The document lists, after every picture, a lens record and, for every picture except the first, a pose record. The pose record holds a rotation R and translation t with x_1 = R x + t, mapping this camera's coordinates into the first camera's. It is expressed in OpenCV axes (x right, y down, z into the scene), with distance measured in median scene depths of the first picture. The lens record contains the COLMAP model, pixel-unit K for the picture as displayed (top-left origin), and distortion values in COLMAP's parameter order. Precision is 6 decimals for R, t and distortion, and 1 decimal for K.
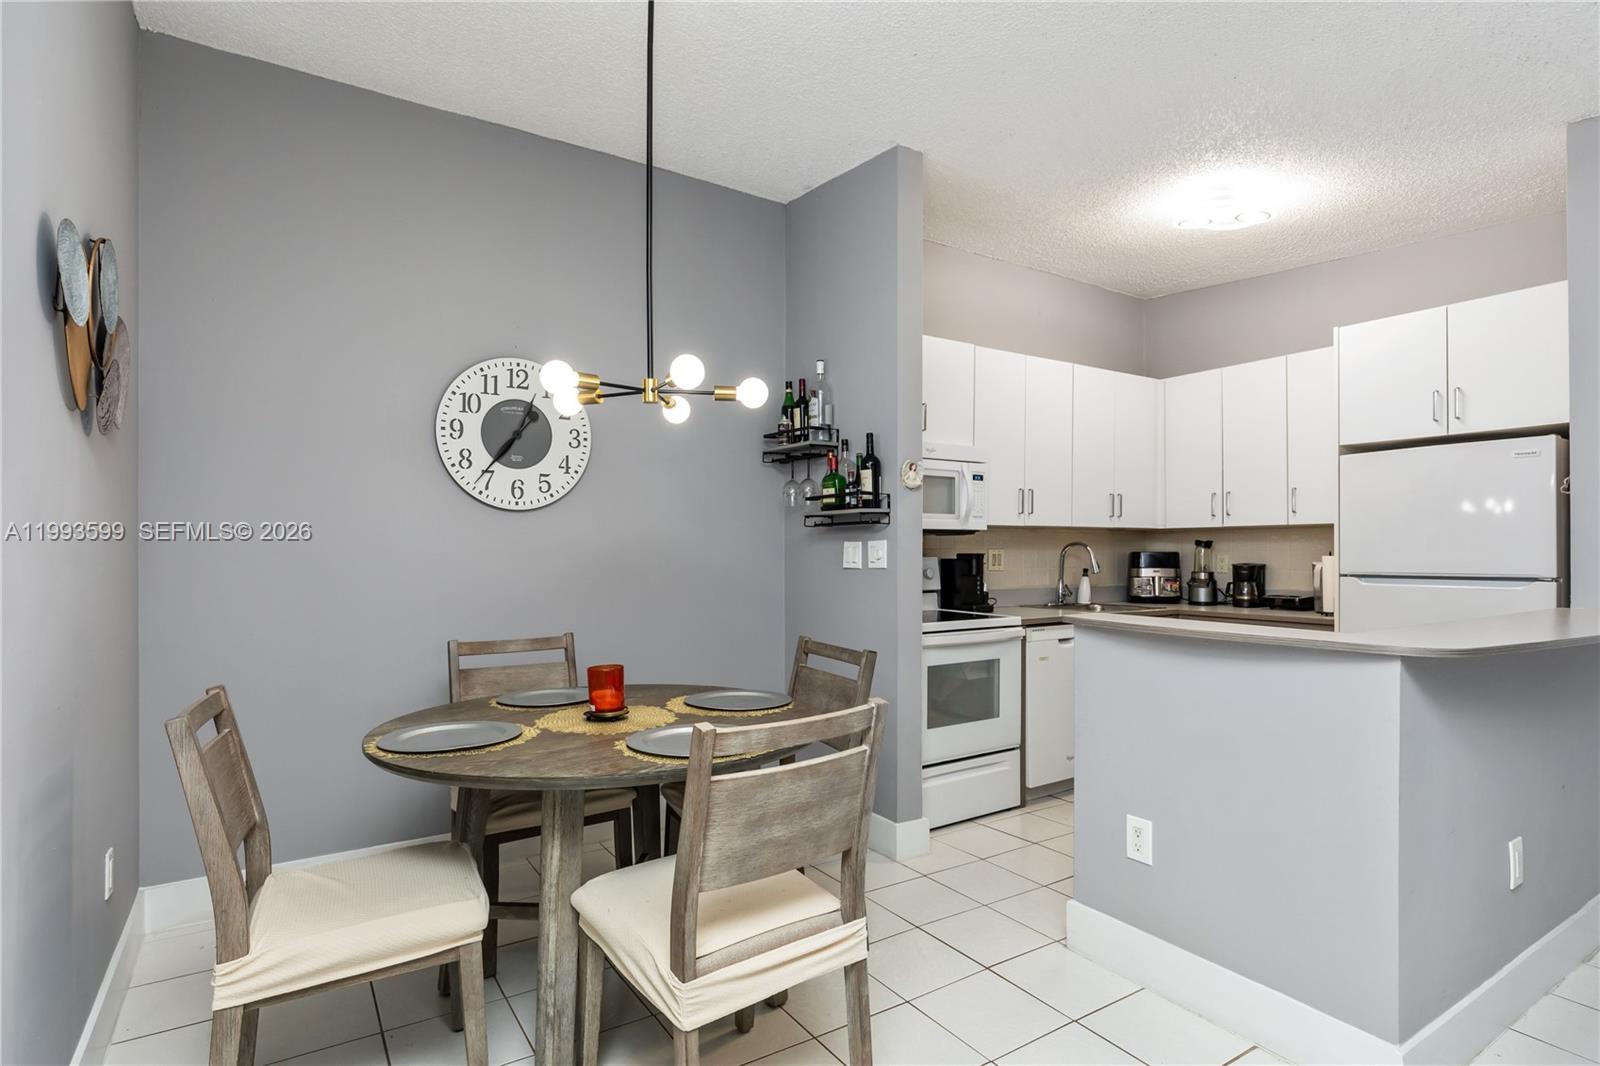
lens RADIAL K [[812.1, 0, 793.2], [0, 812.1, 545.8], [0, 0, 1]] dist [-0.001272, -0.000447]
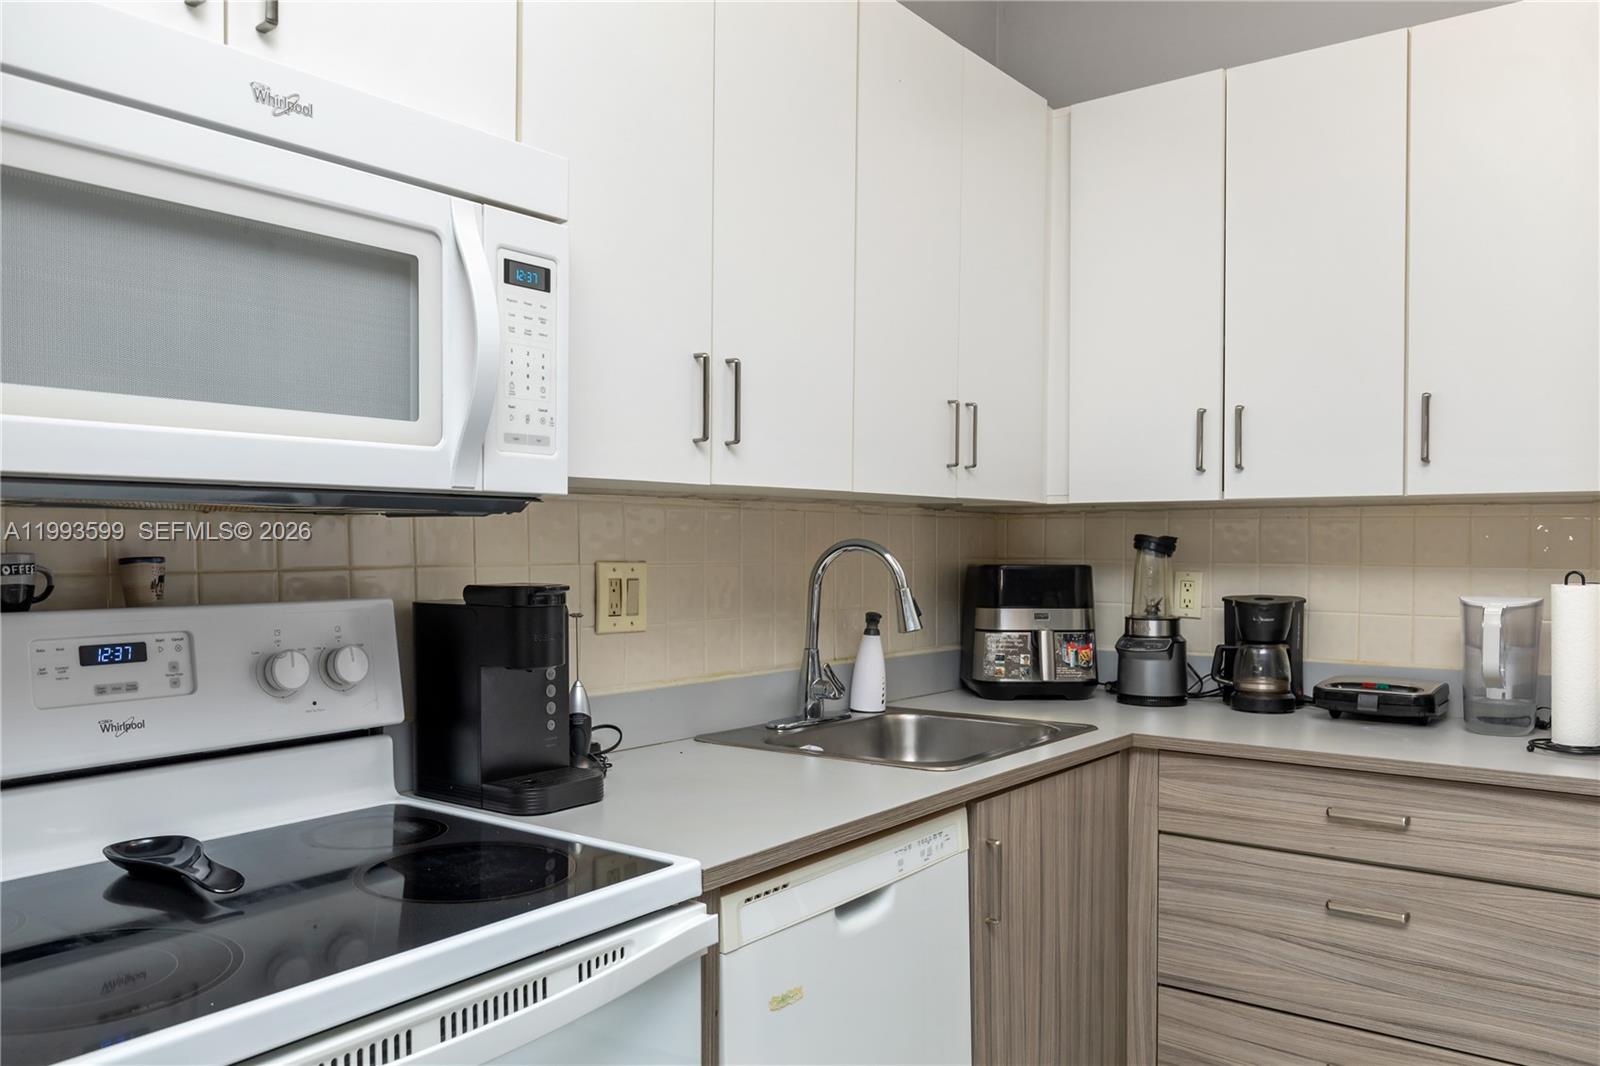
lens RADIAL K [[1208.7, 0, 791.0], [0, 1208.7, 568.1], [0, 0, 1]] dist [0.001976, -0.001570]
pose [[0.939213, -0.005442, 0.343293, 0.152366], [-0.003918, 0.999639, 0.026568, -0.006375], [-0.343314, -0.026298, 0.938853, 0.545229]]
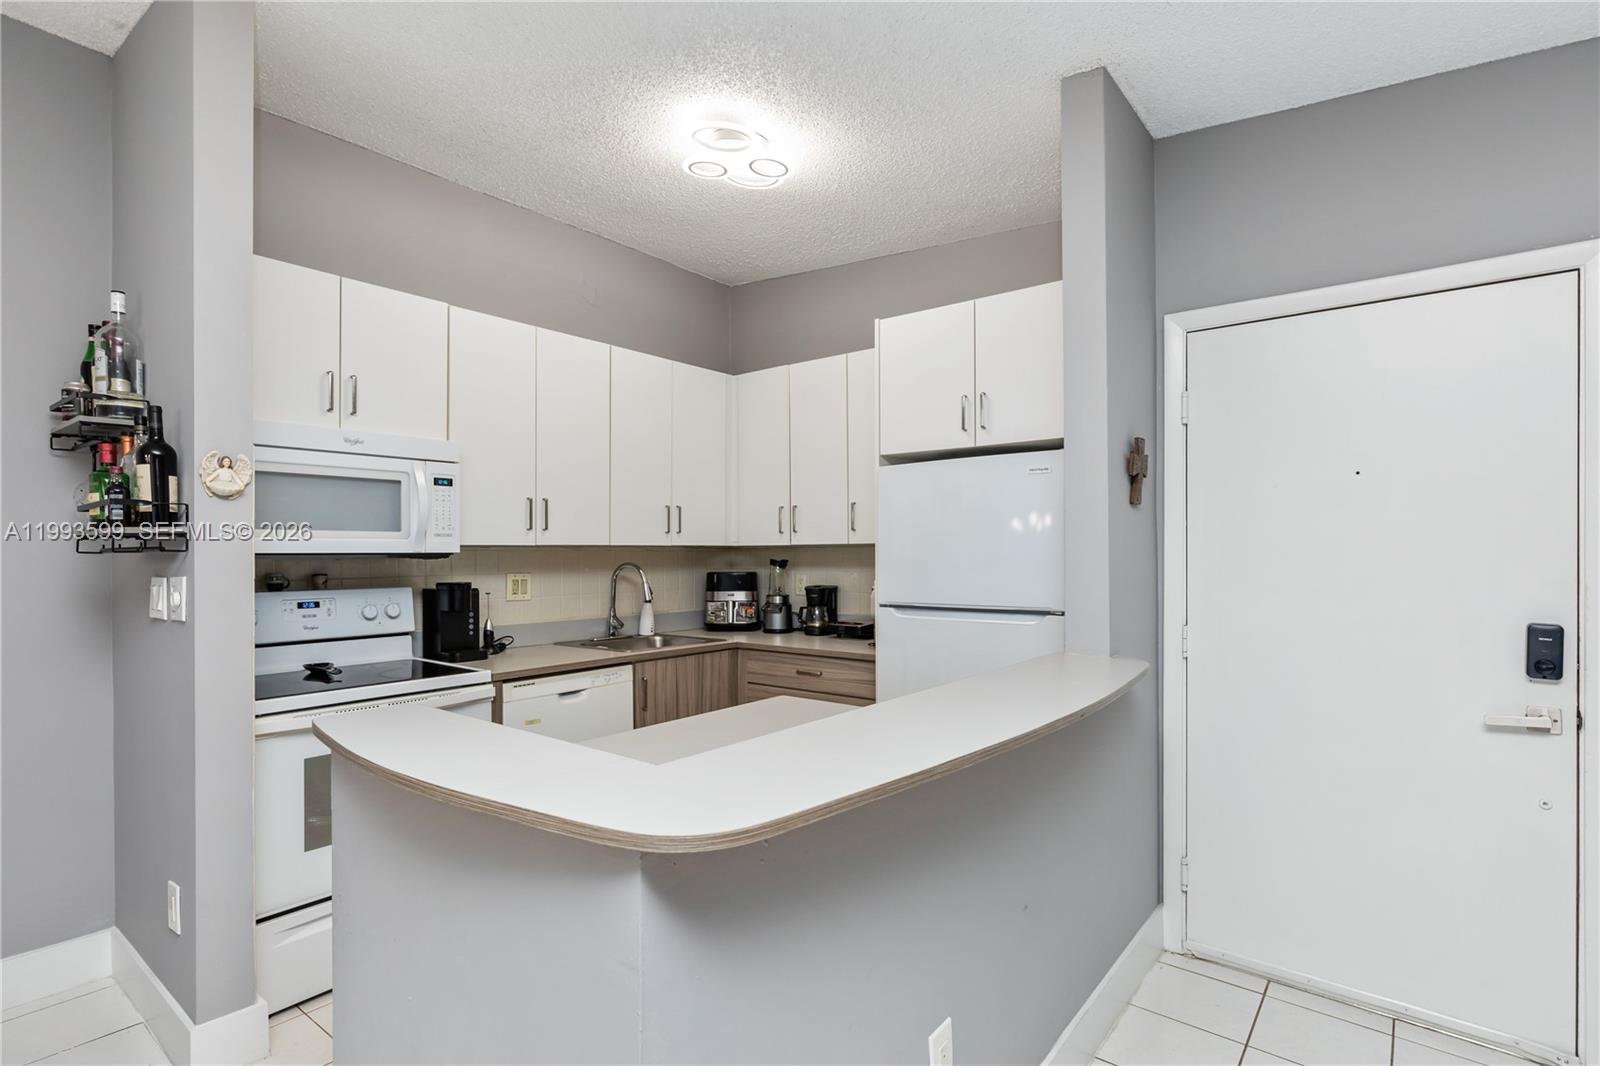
lens RADIAL K [[784.8, 0, 790.1], [0, 784.8, 551.6], [0, 0, 1]] dist [-0.000877, -0.000040]
pose [[0.948881, -0.003145, 0.315619, 0.259006], [0.002098, 0.999991, 0.003655, -0.019442], [-0.315628, -0.002806, 0.948879, 0.189994]]
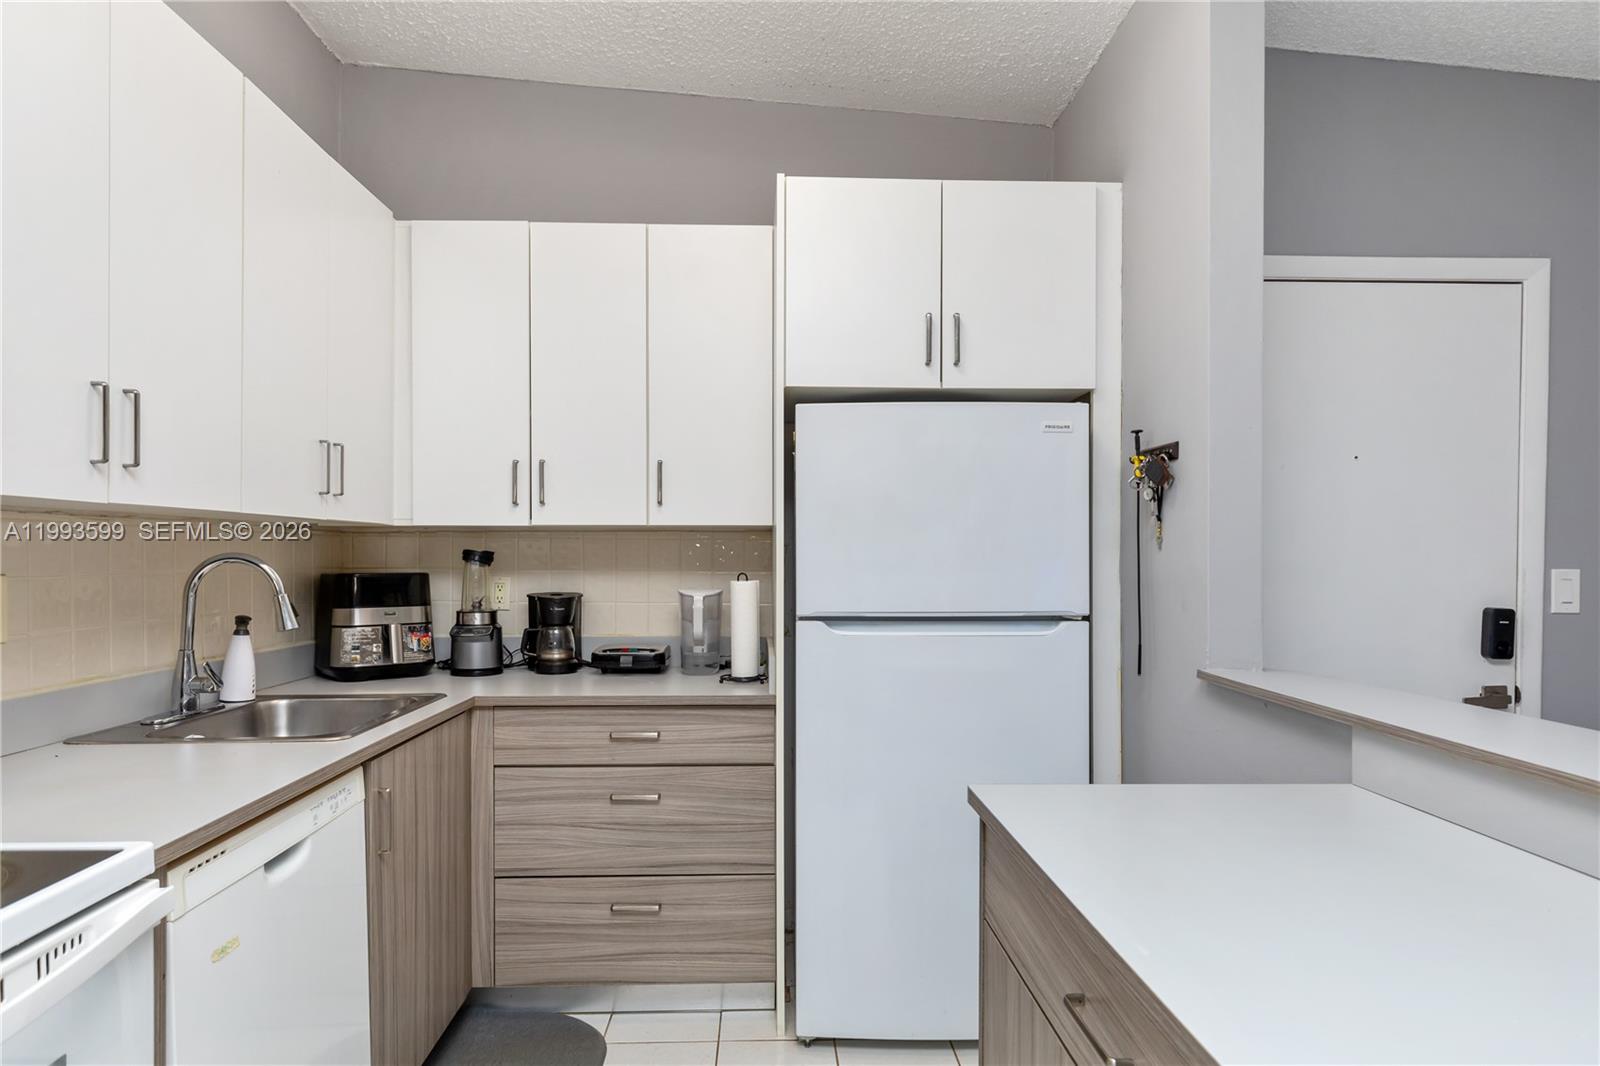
lens RADIAL K [[907.1, 0, 793.9], [0, 907.1, 563.2], [0, 0, 1]] dist [0.000335, 0.000588]
pose [[0.509266, -0.006137, 0.860587, 0.109501], [-0.006877, 0.999914, 0.011201, -0.006991], [-0.860582, -0.011623, 0.509179, 0.552125]]
